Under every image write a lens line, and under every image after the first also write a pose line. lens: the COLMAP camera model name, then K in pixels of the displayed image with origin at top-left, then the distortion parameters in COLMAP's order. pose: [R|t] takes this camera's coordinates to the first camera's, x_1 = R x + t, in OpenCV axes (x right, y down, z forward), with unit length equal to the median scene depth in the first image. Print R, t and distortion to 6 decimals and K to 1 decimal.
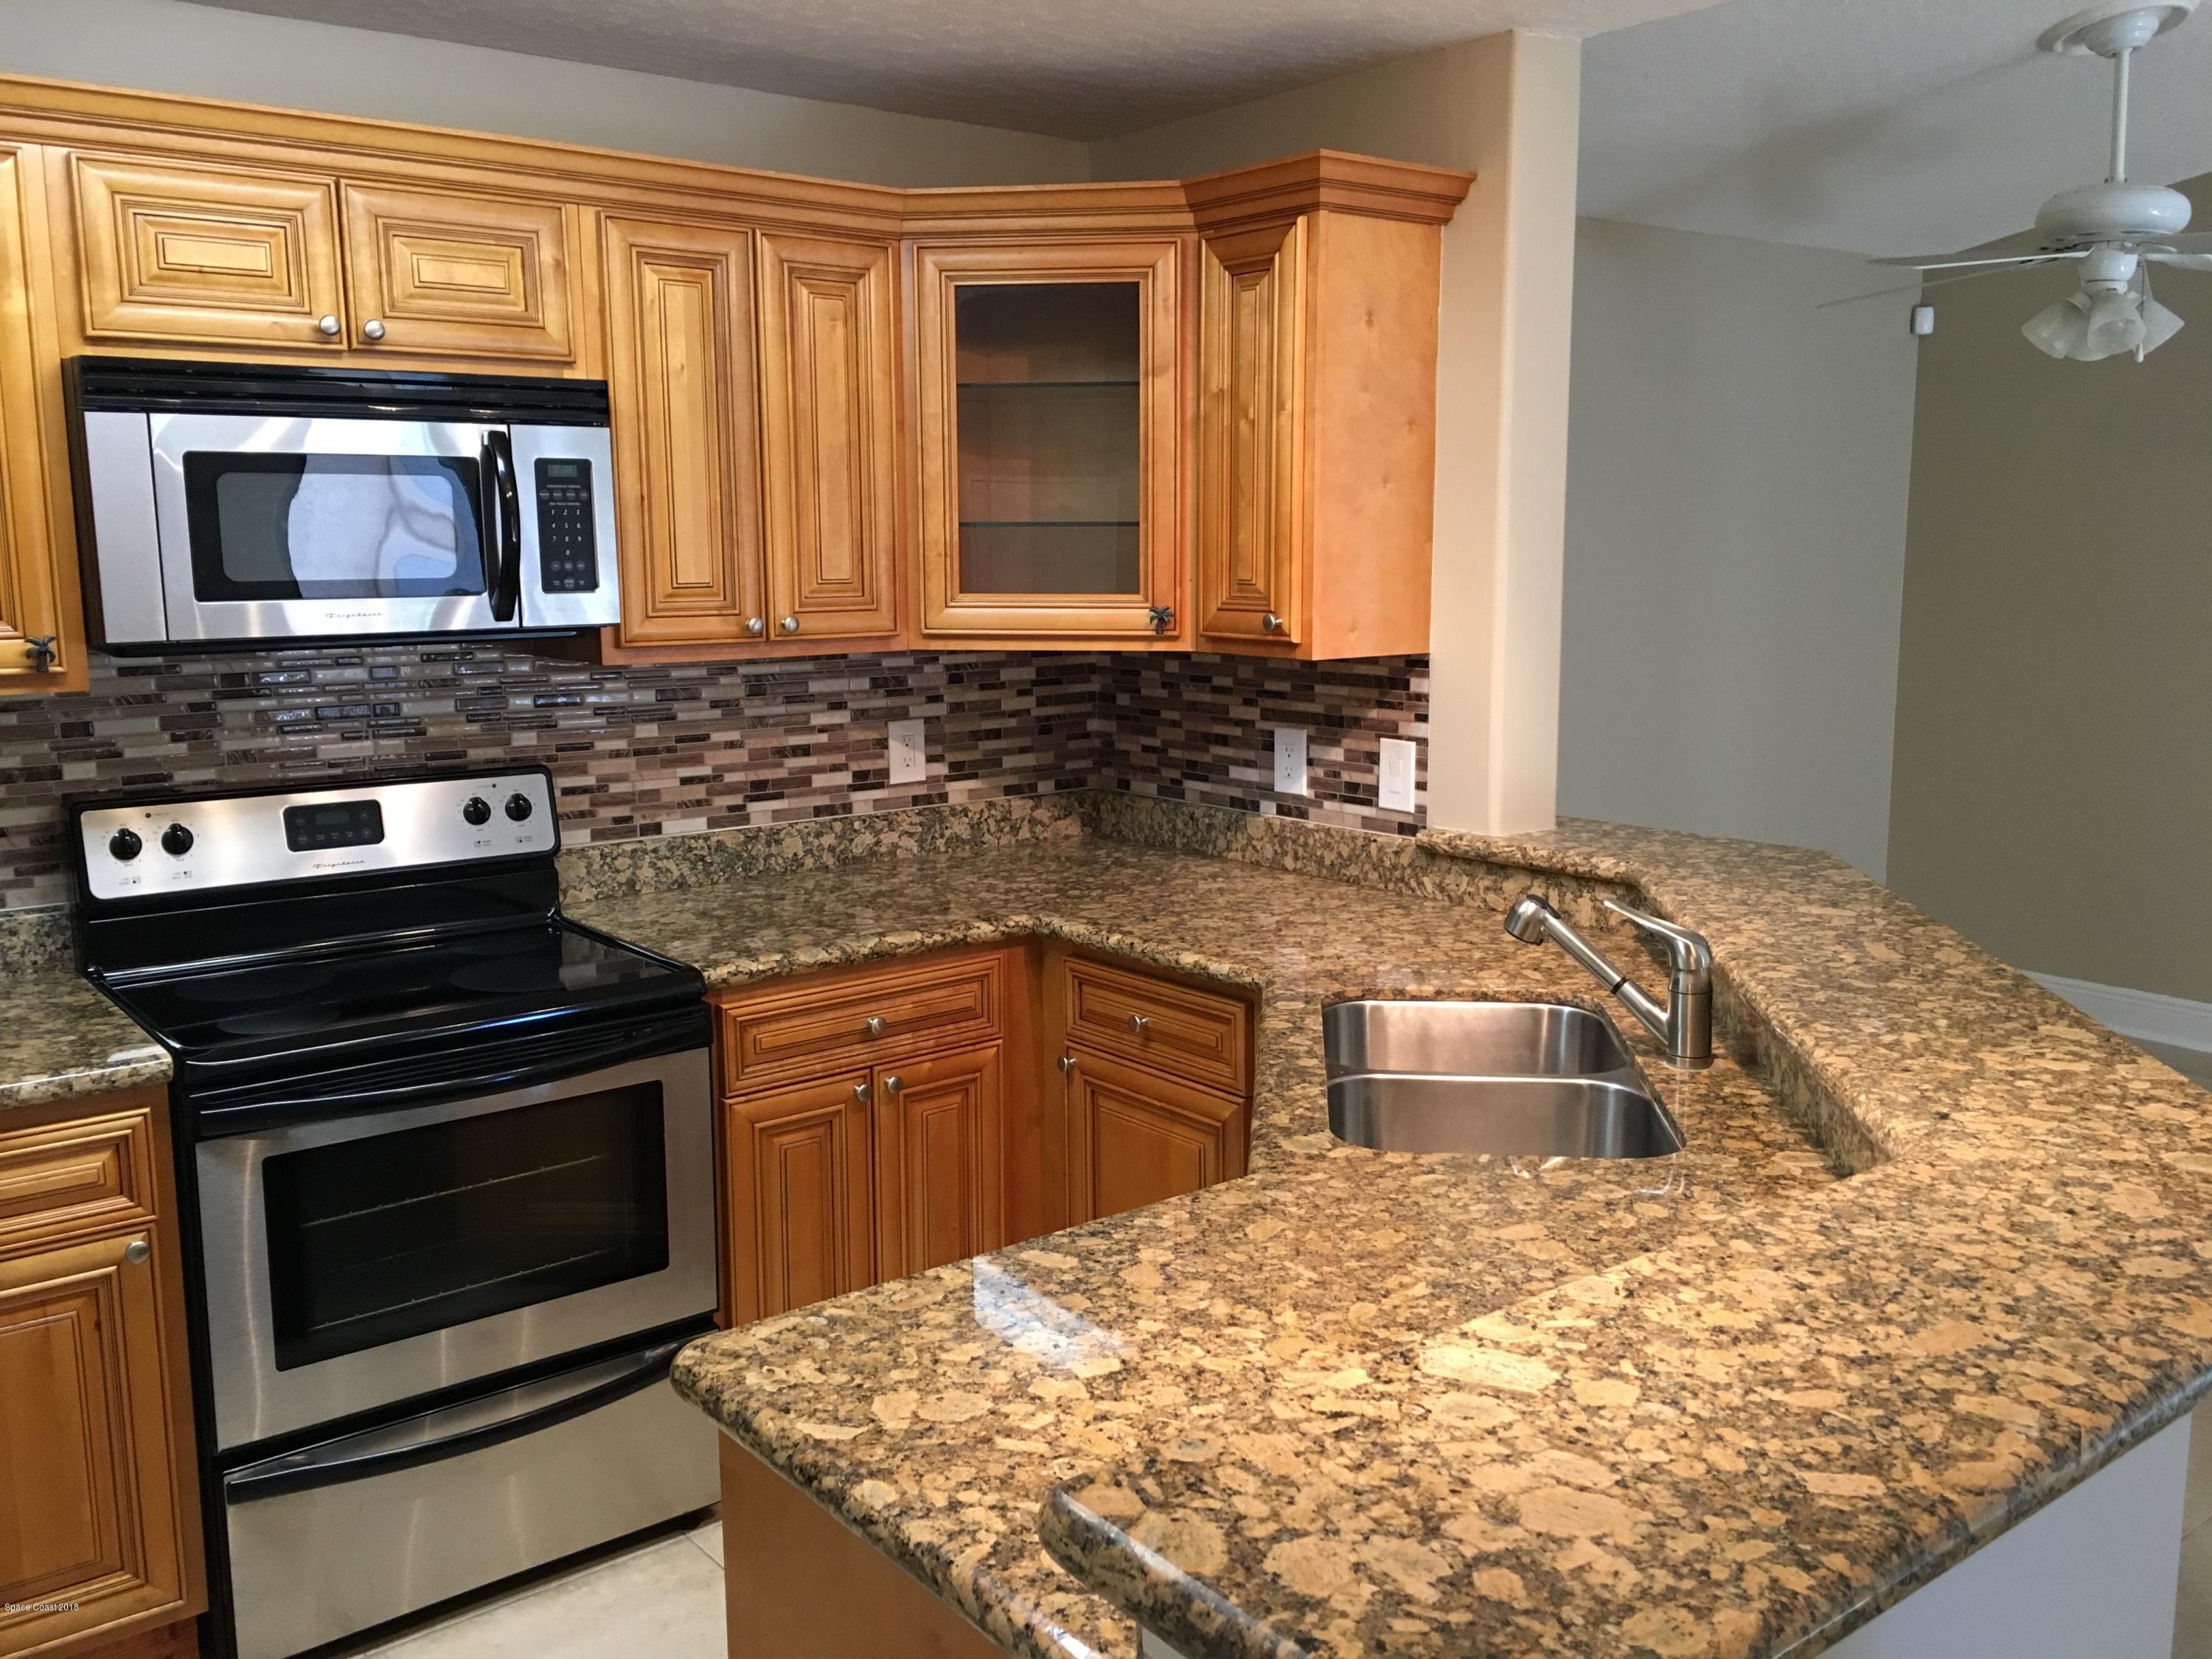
lens RADIAL K [[1891.7, 0, 1098.6], [0, 1891.7, 826.3], [0, 0, 1]] dist [0.082306, -0.104170]
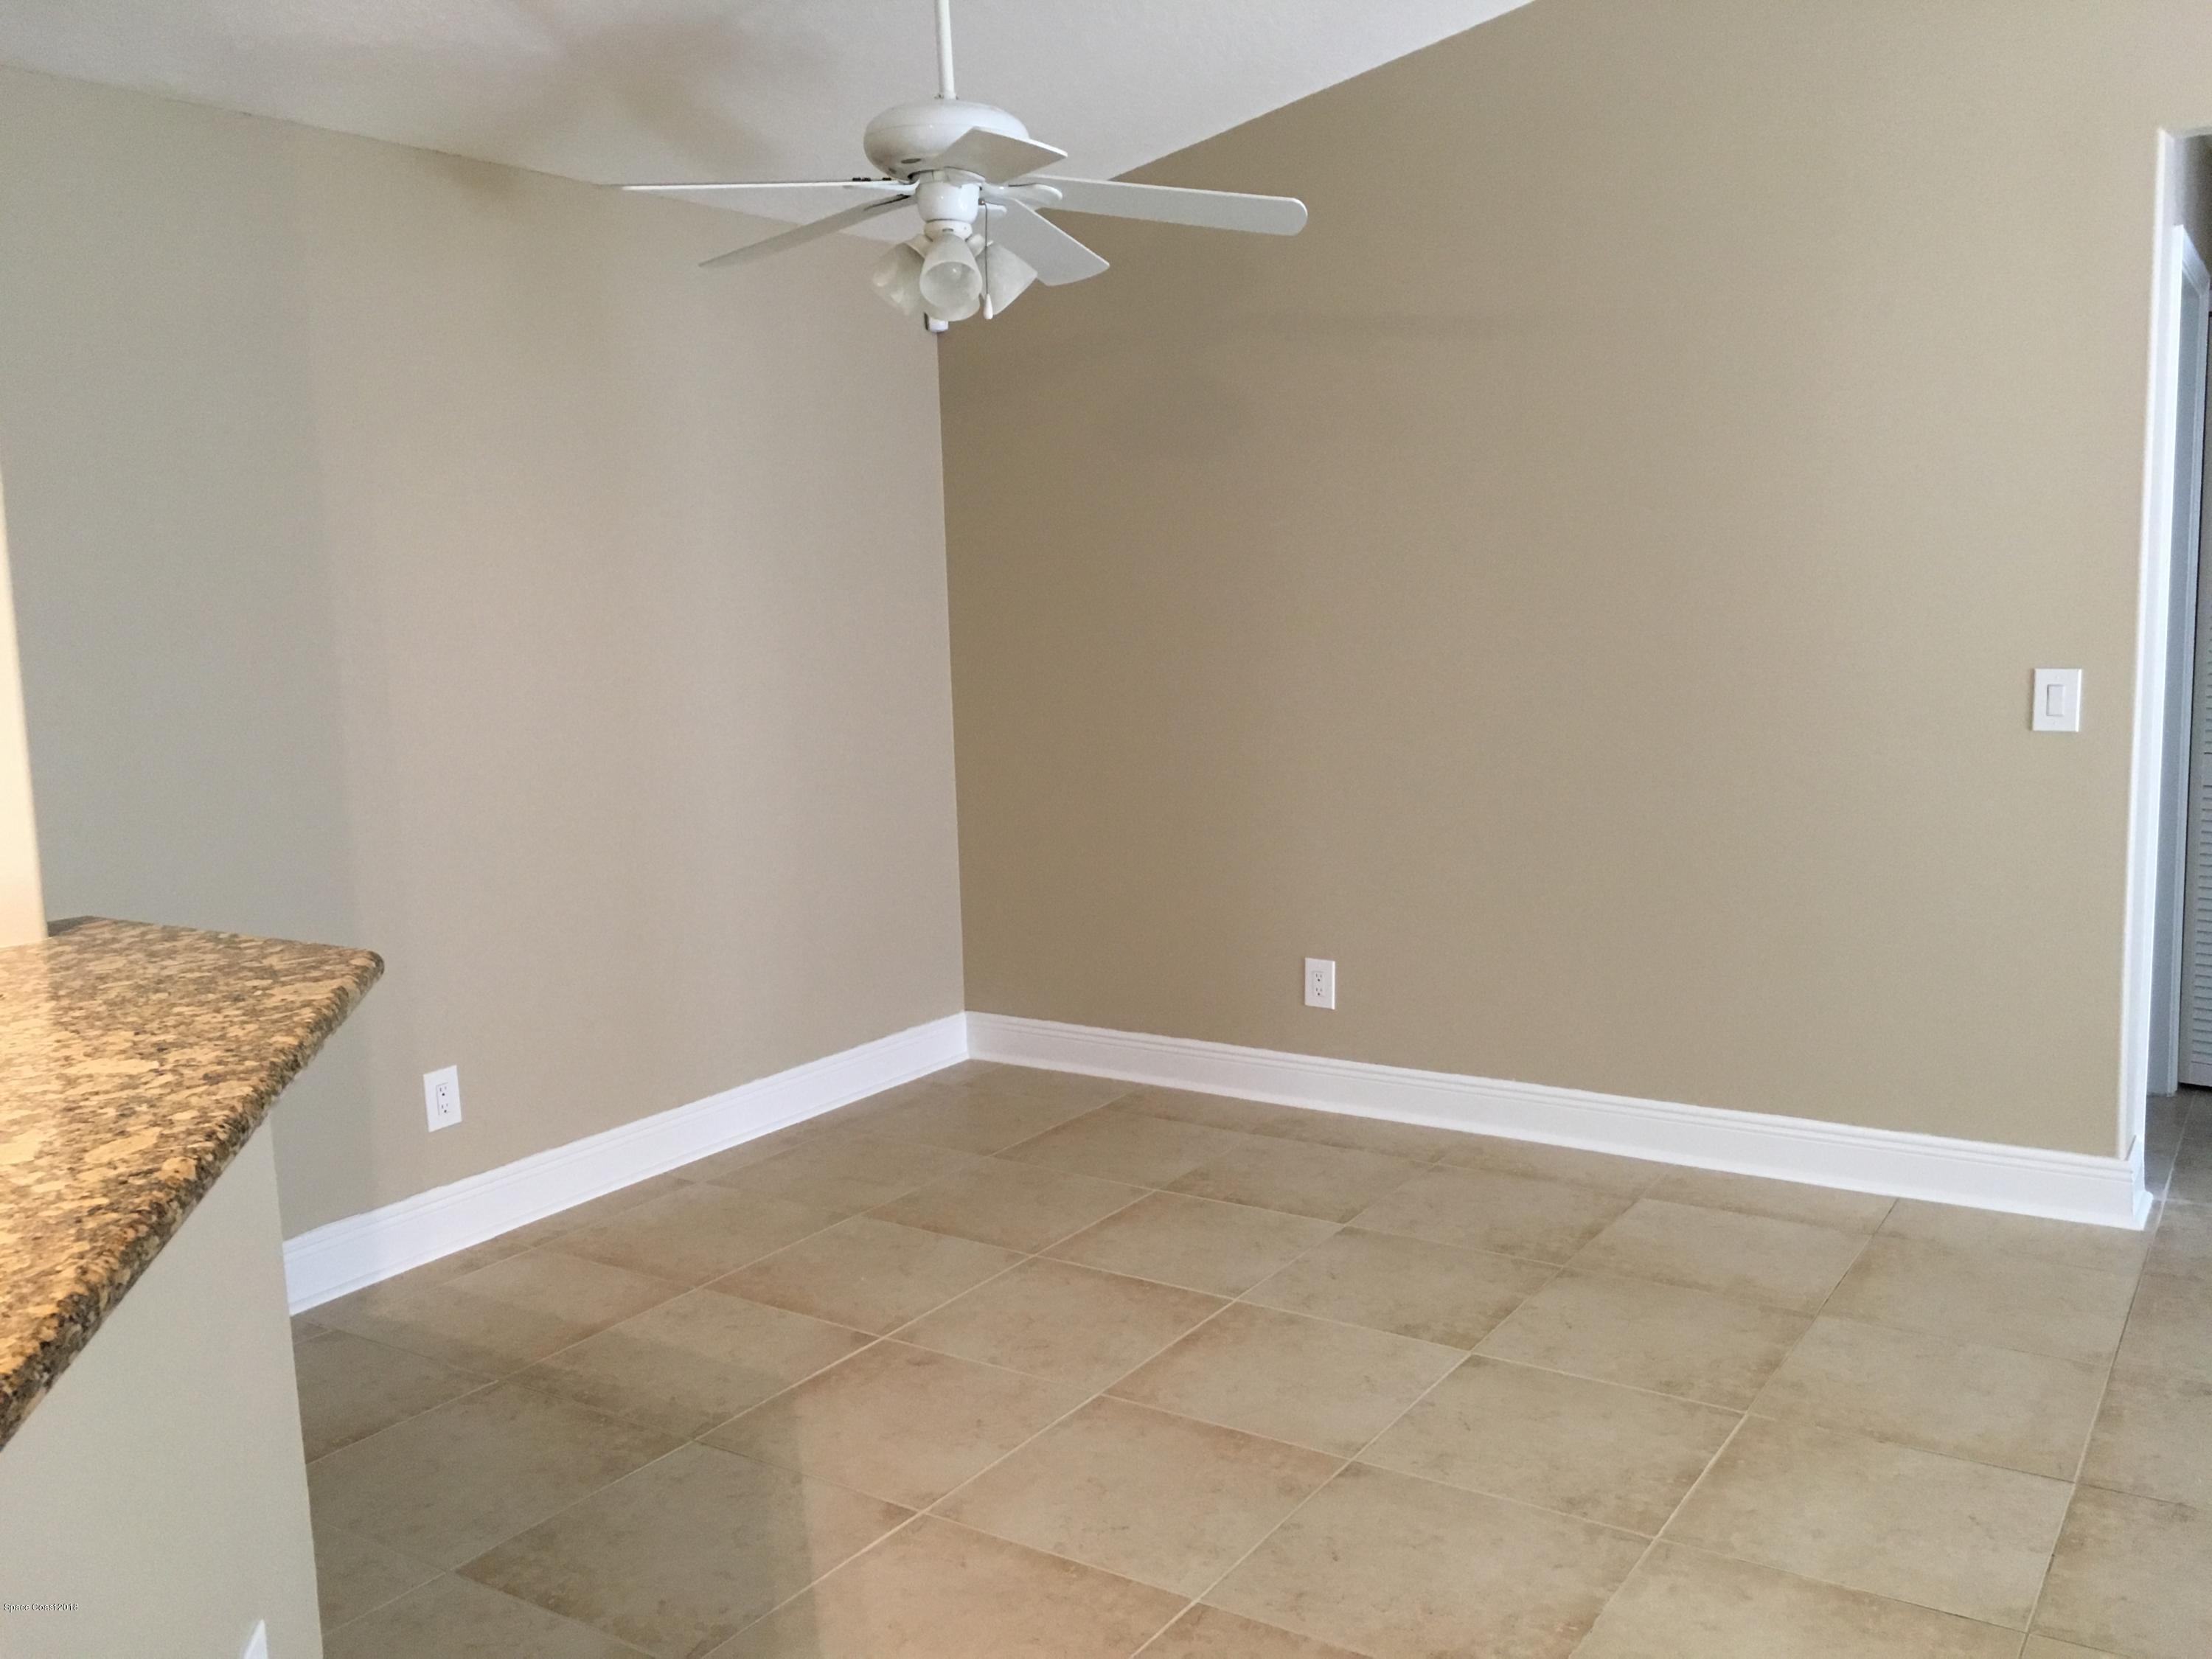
lens RADIAL K [[1891.7, 0, 1104.1], [0, 1891.7, 823.7], [0, 0, 1]] dist [0.082306, -0.104170]
pose [[0.950185, -0.057930, 0.306257, 0.441477], [0.068926, 0.997303, -0.025203, 0.003467], [-0.303971, 0.045057, 0.951615, 0.280344]]
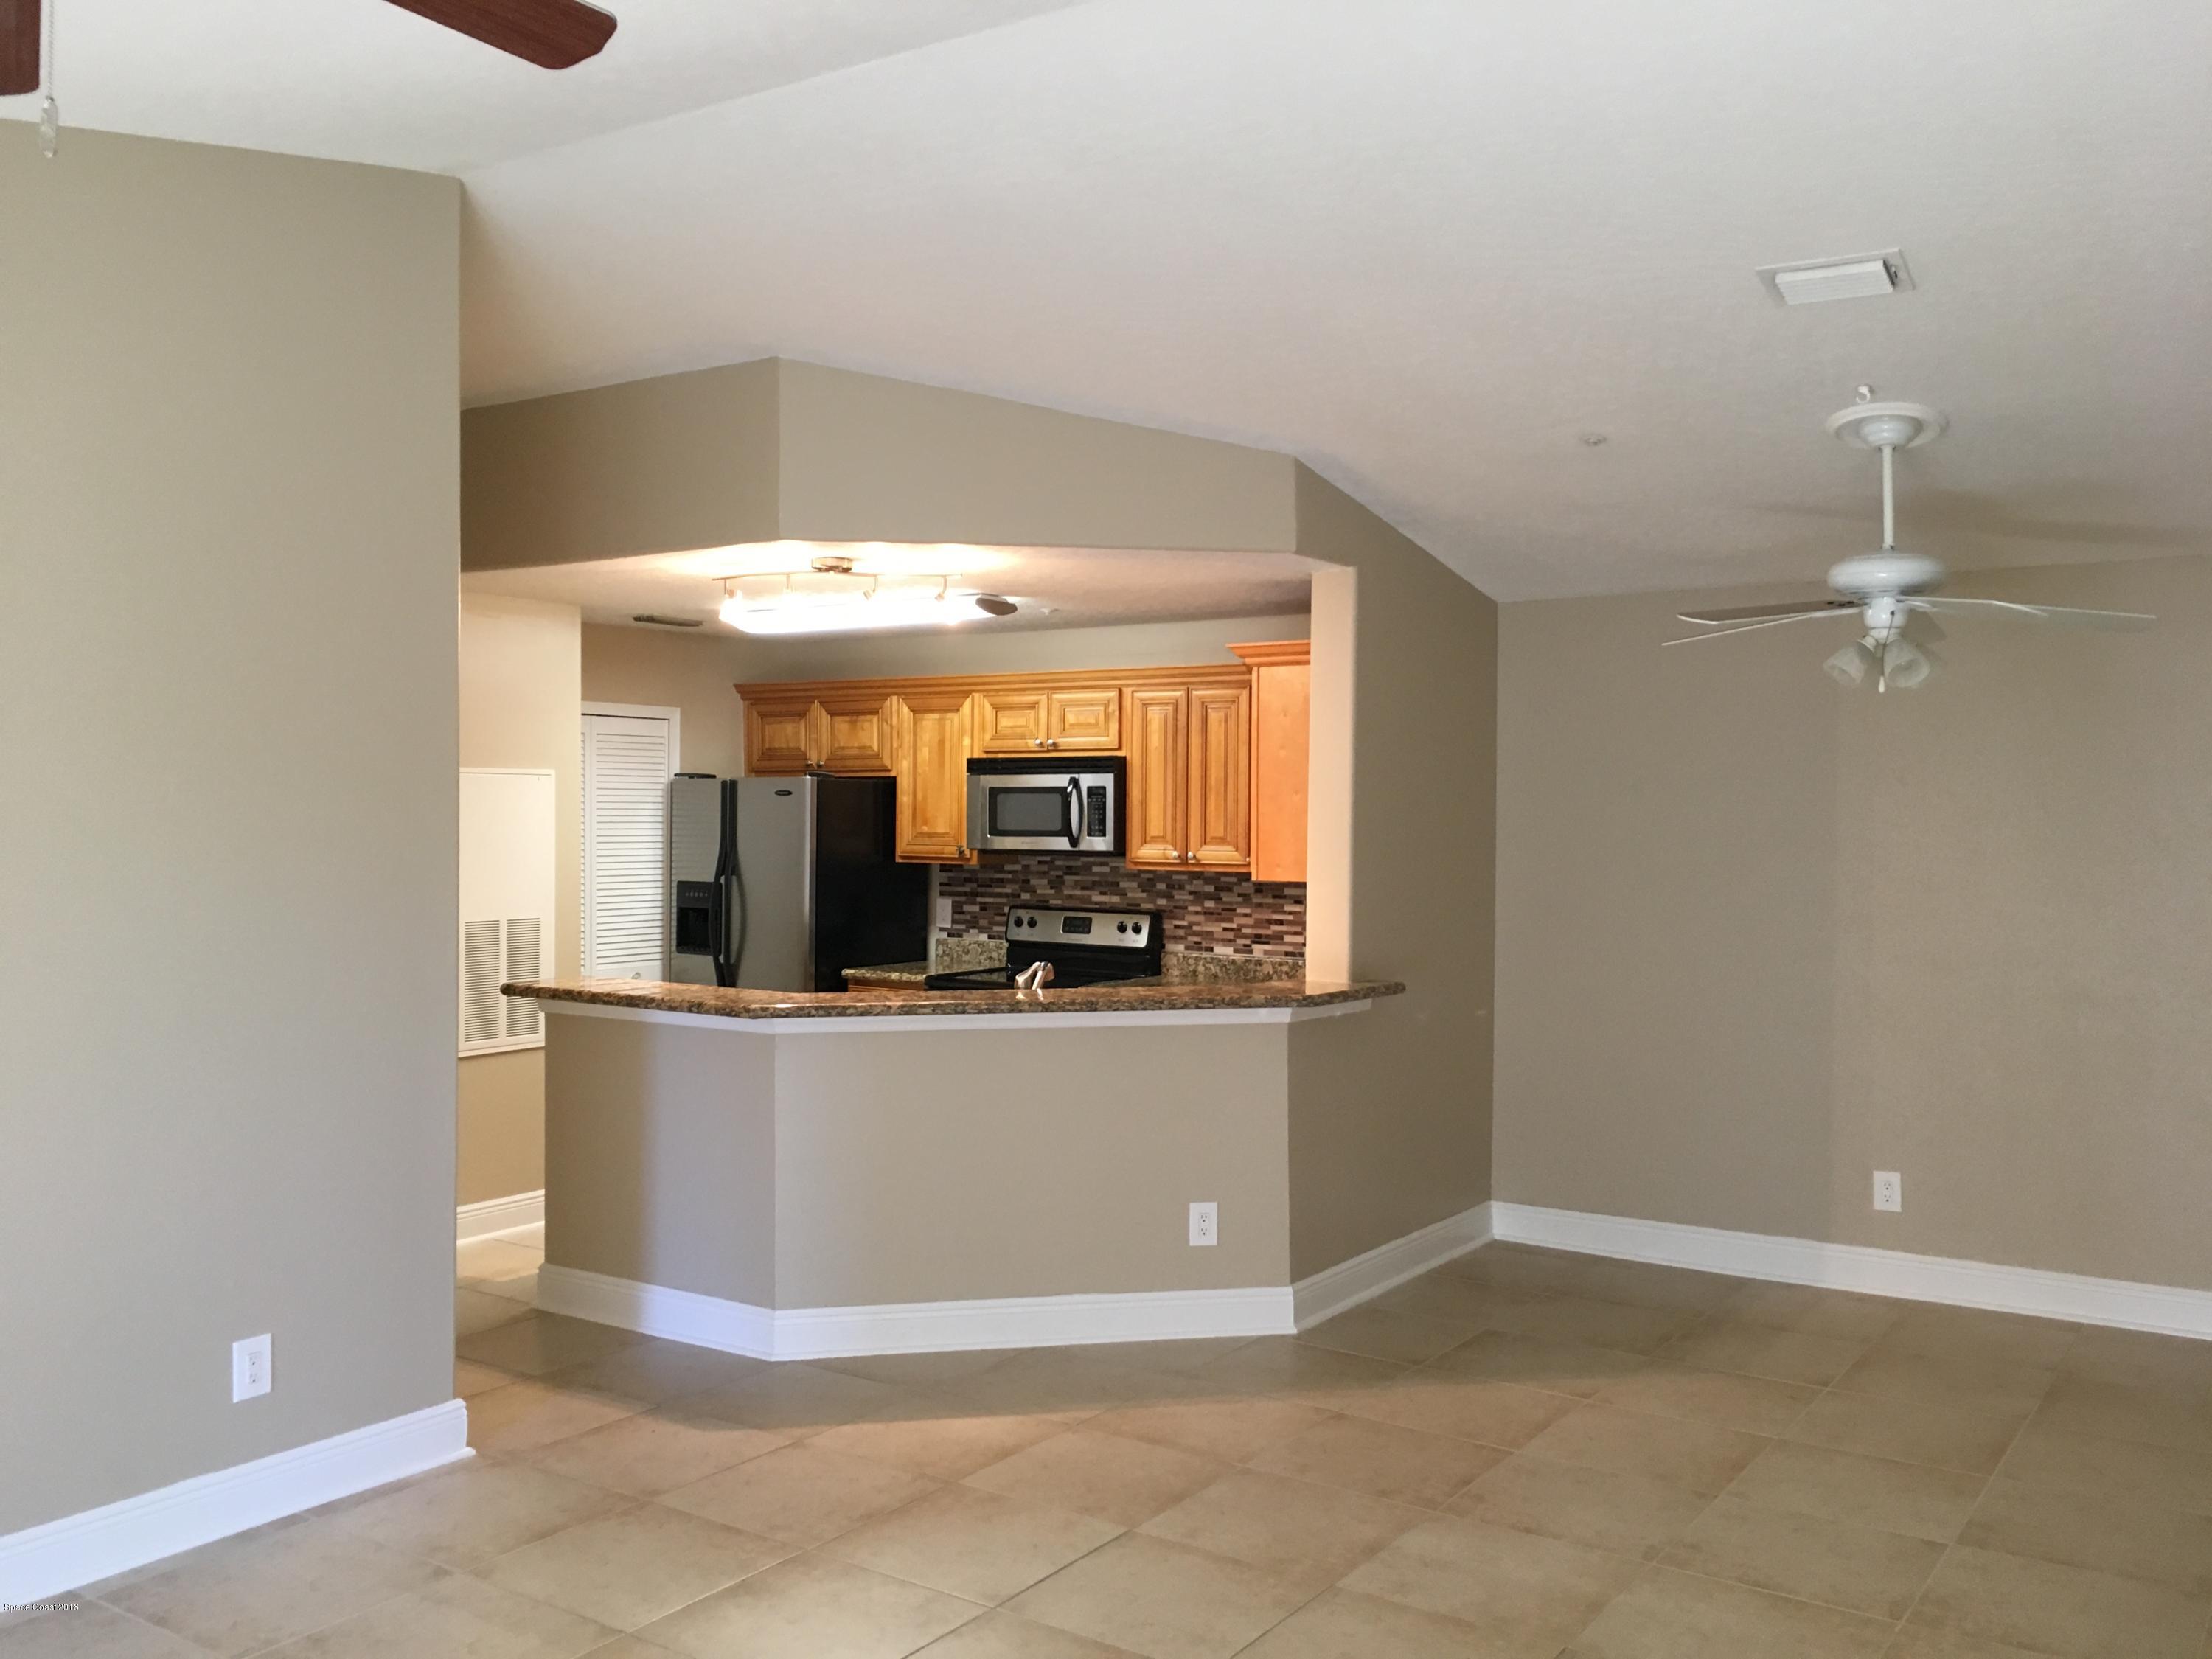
lens RADIAL K [[1891.7, 0, 1110.4], [0, 1891.7, 832.5], [0, 0, 1]] dist [0.082306, -0.104170]
pose [[0.290590, 0.017988, -0.956679, 2.102265], [-0.157371, 0.987107, -0.029241, -0.057376], [0.943818, 0.159050, 0.289674, 0.280190]]
